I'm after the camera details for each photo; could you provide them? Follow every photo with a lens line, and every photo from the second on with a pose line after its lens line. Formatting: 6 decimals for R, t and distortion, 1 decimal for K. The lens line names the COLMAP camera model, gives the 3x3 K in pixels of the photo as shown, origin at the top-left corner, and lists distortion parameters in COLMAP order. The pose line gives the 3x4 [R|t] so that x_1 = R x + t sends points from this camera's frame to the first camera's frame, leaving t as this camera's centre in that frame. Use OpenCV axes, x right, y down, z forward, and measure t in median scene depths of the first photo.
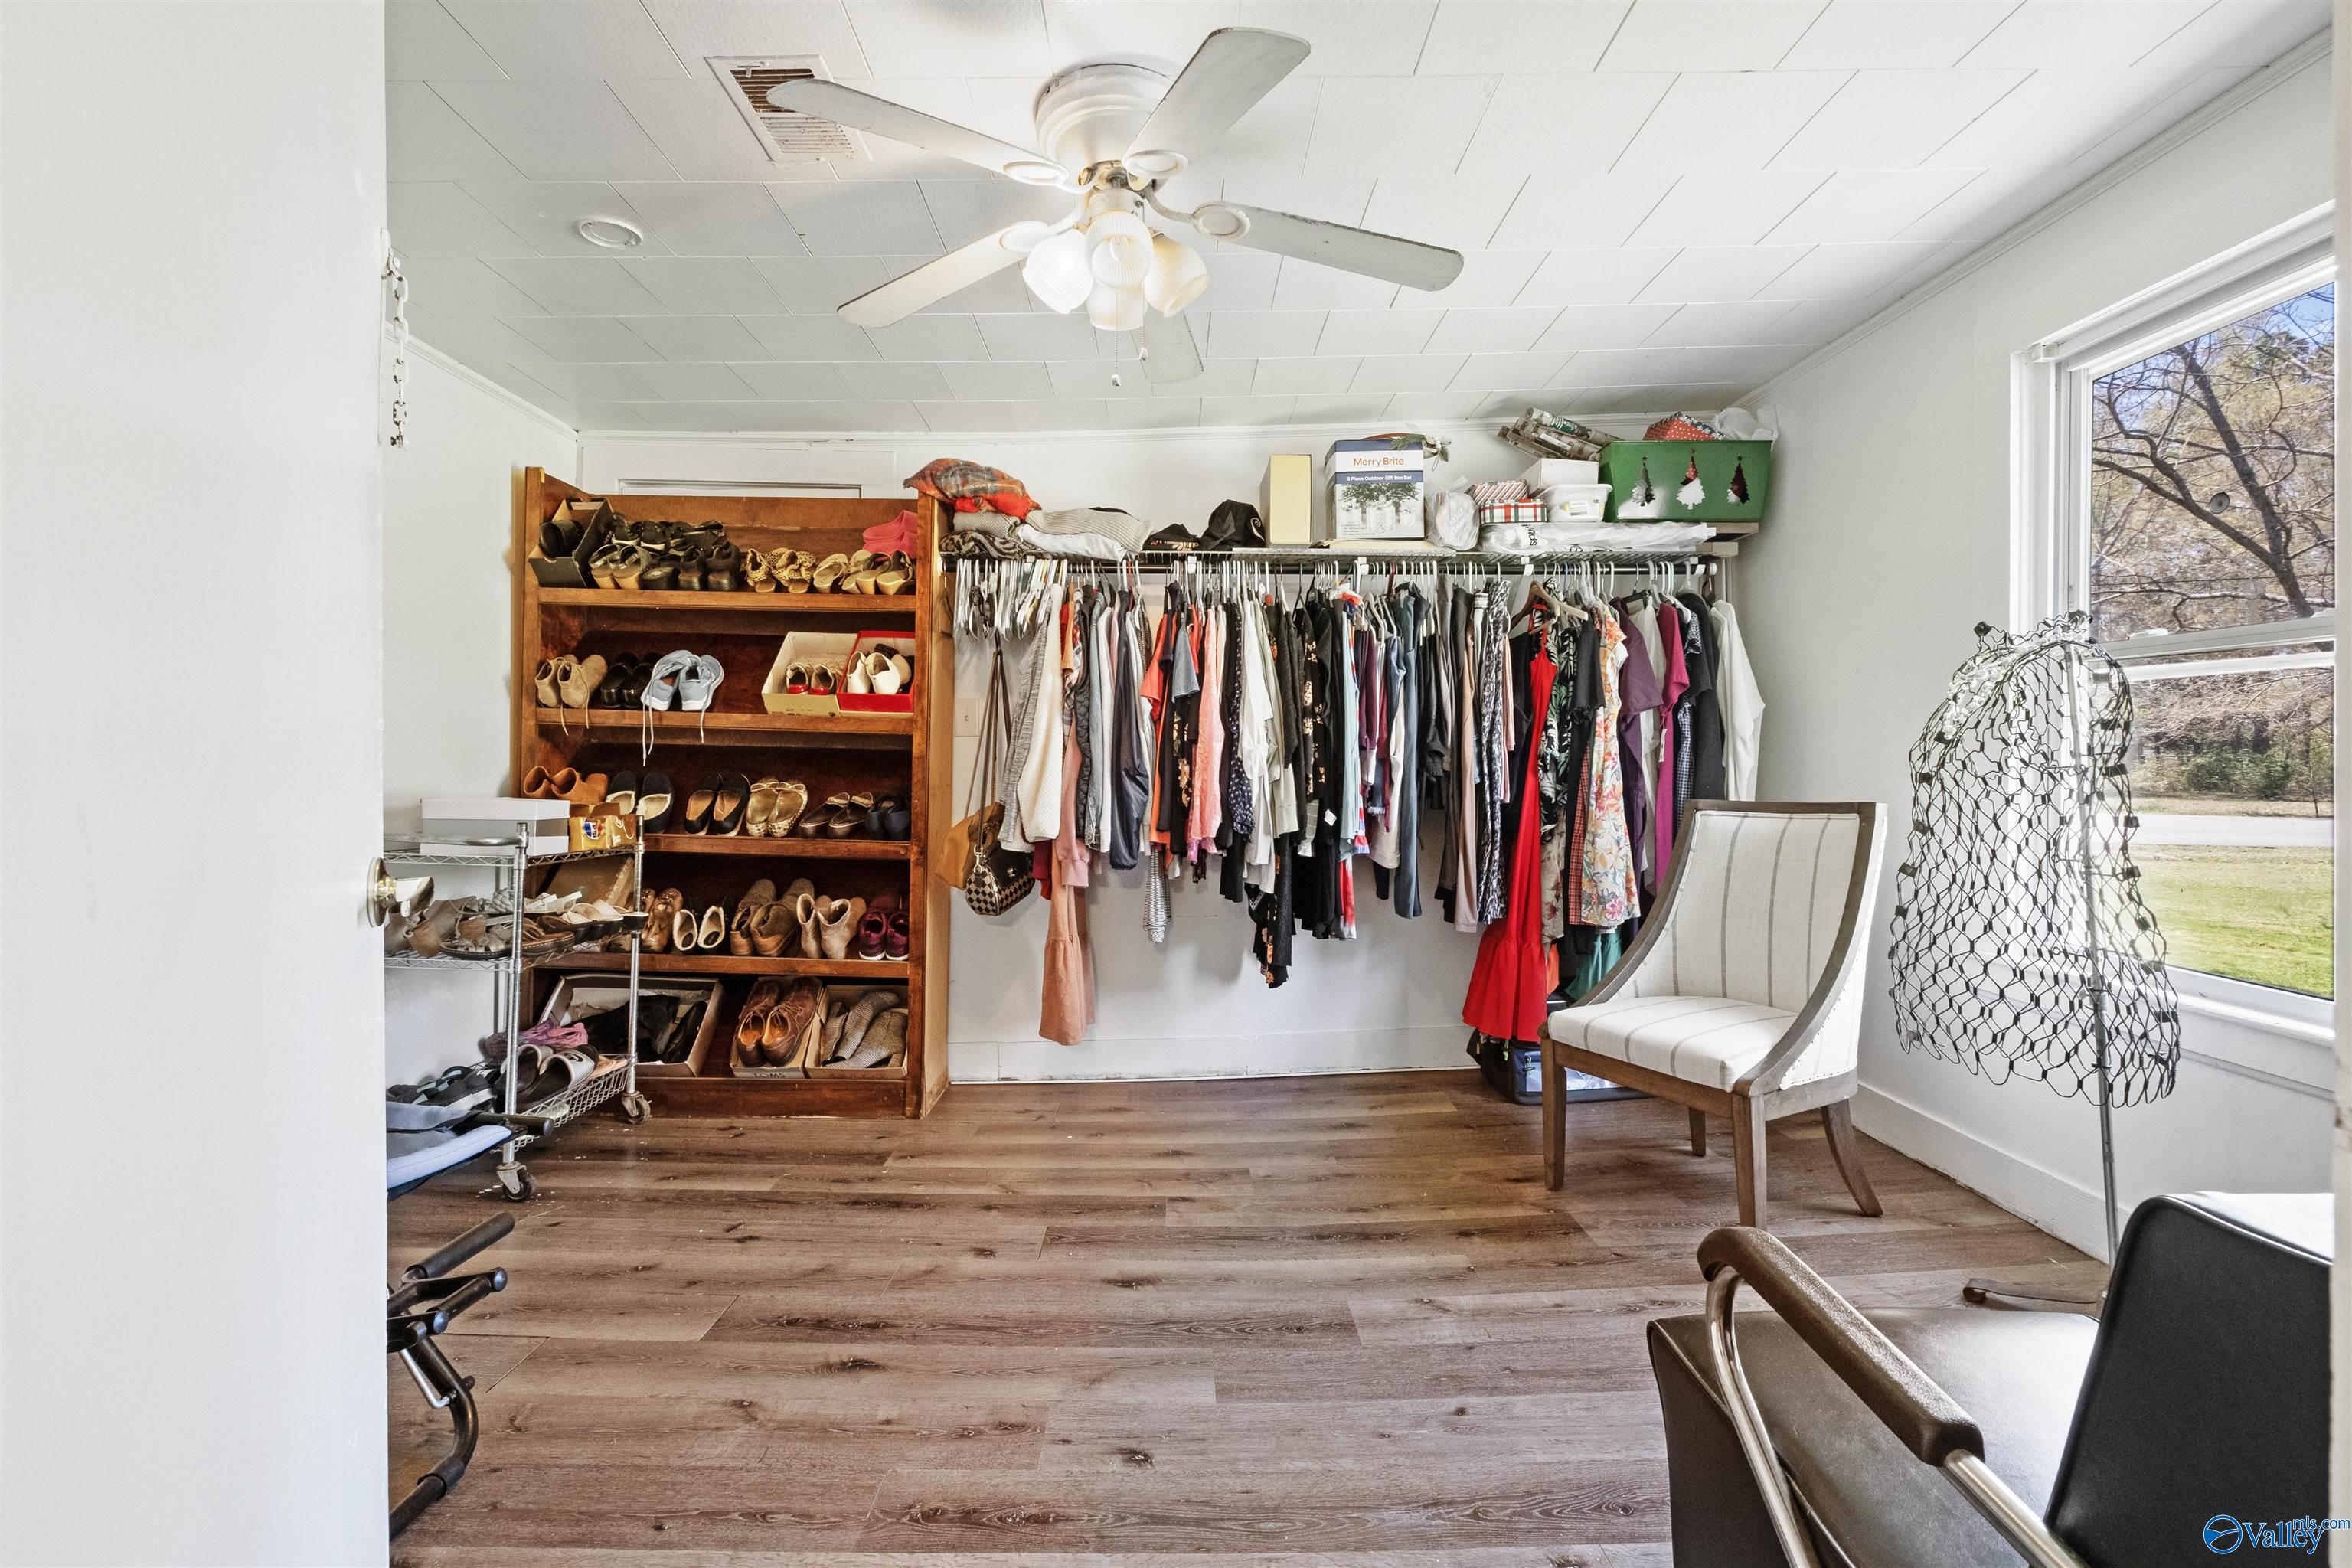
lens RADIAL K [[1044.5, 0, 1178.0], [0, 1044.5, 735.7], [0, 0, 1]] dist [0.006436, -0.003978]
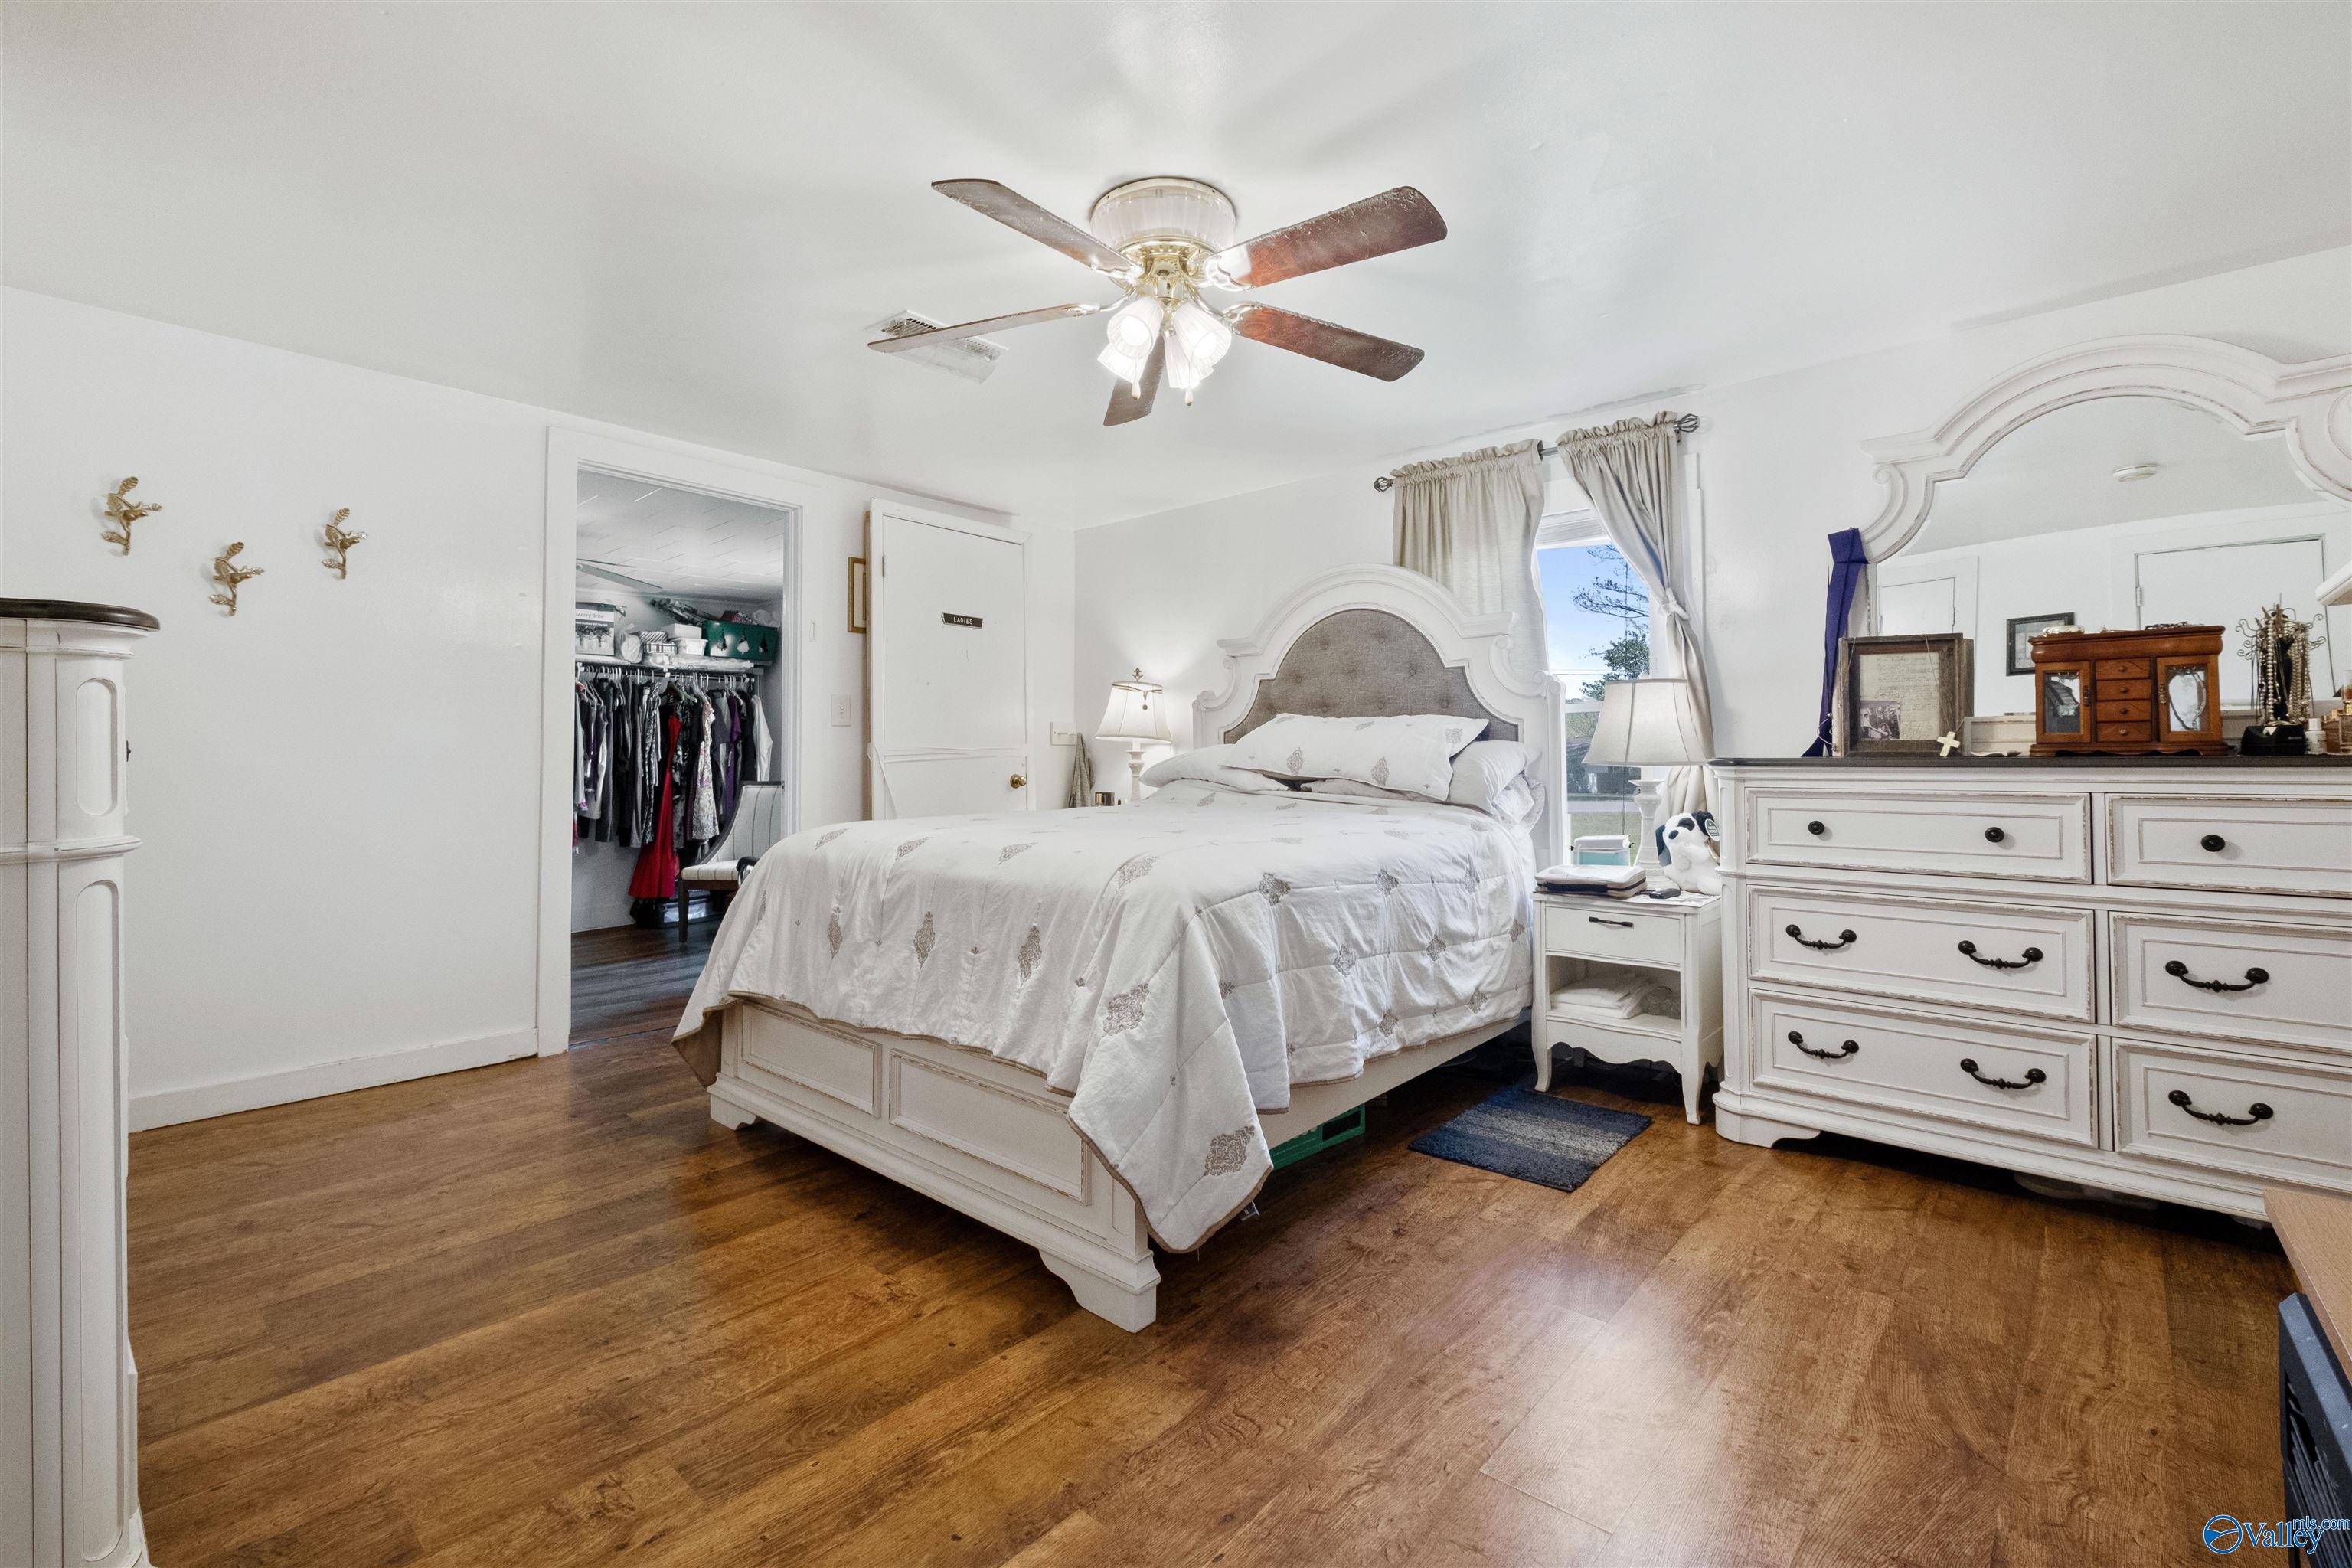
lens RADIAL K [[1044.5, 0, 1175.8], [0, 1044.5, 754.3], [0, 0, 1]] dist [0.006436, -0.003978]
pose [[0.673159, 0.007091, 0.739464, -0.542106], [-0.008203, 0.999964, -0.002122, -0.002838], [-0.739452, -0.004638, 0.673193, -1.197302]]
